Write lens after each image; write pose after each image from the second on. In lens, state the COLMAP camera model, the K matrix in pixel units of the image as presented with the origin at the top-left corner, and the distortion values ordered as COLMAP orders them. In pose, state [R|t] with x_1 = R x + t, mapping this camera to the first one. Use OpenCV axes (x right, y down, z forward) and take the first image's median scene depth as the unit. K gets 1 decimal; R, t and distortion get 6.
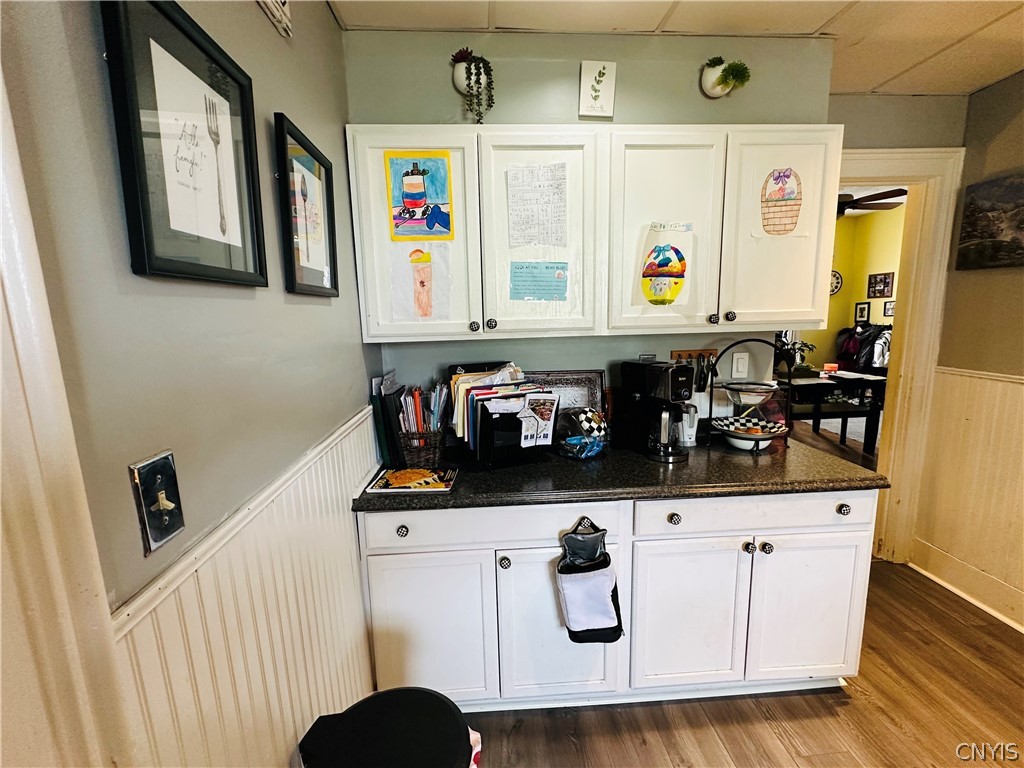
lens RADIAL K [[445.2, 0, 513.9], [0, 445.2, 387.6], [0, 0, 1]] dist [-0.003342, -0.000259]
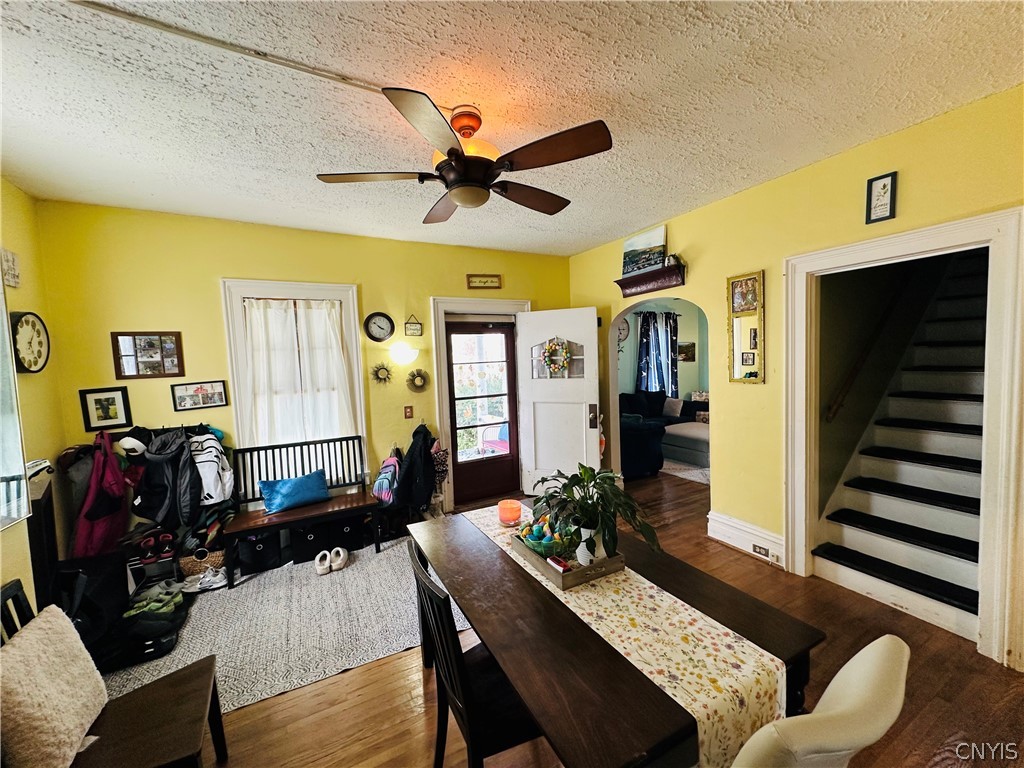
lens RADIAL K [[408.0, 0, 517.0], [0, 408.0, 384.5], [0, 0, 1]] dist [-0.000747, 0.000030]
pose [[-0.411296, -0.016989, 0.911344, 0.213243], [0.199551, 0.973894, 0.108214, -0.158800], [-0.889390, 0.226368, -0.397168, 0.799899]]
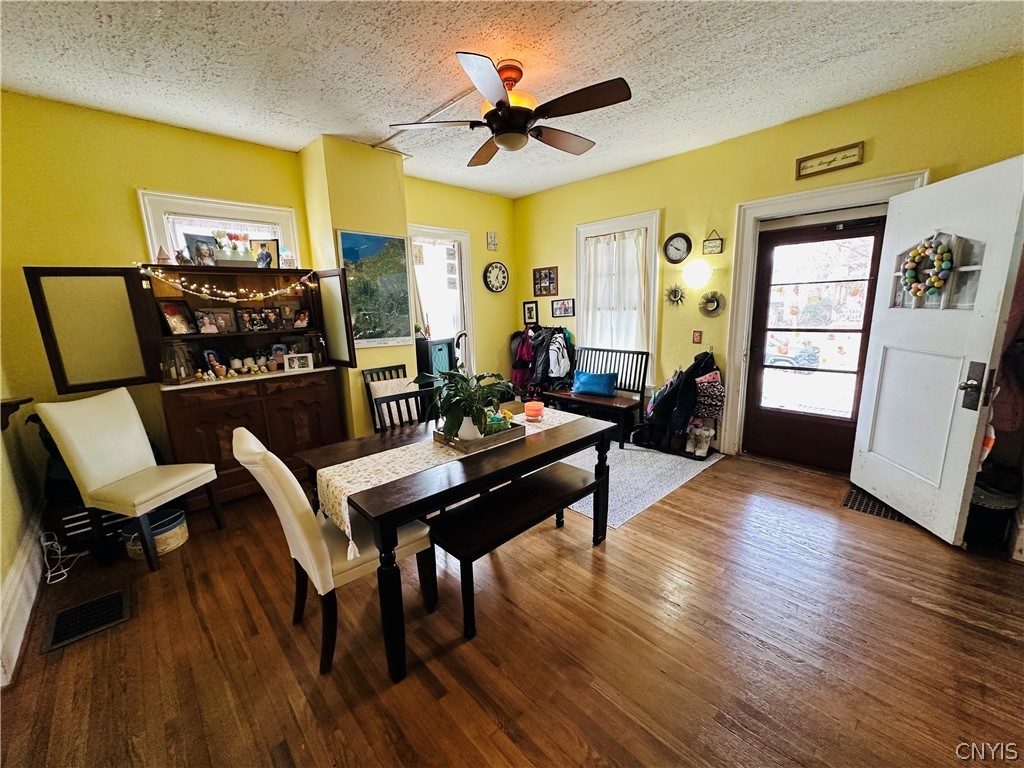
lens RADIAL K [[408.0, 0, 509.3], [0, 408.0, 385.9], [0, 0, 1]] dist [-0.000747, 0.000030]
pose [[0.779724, -0.117128, 0.615070, 0.253264], [0.111295, 0.992631, 0.047939, -0.073009], [-0.616153, 0.031074, 0.787013, 0.416181]]
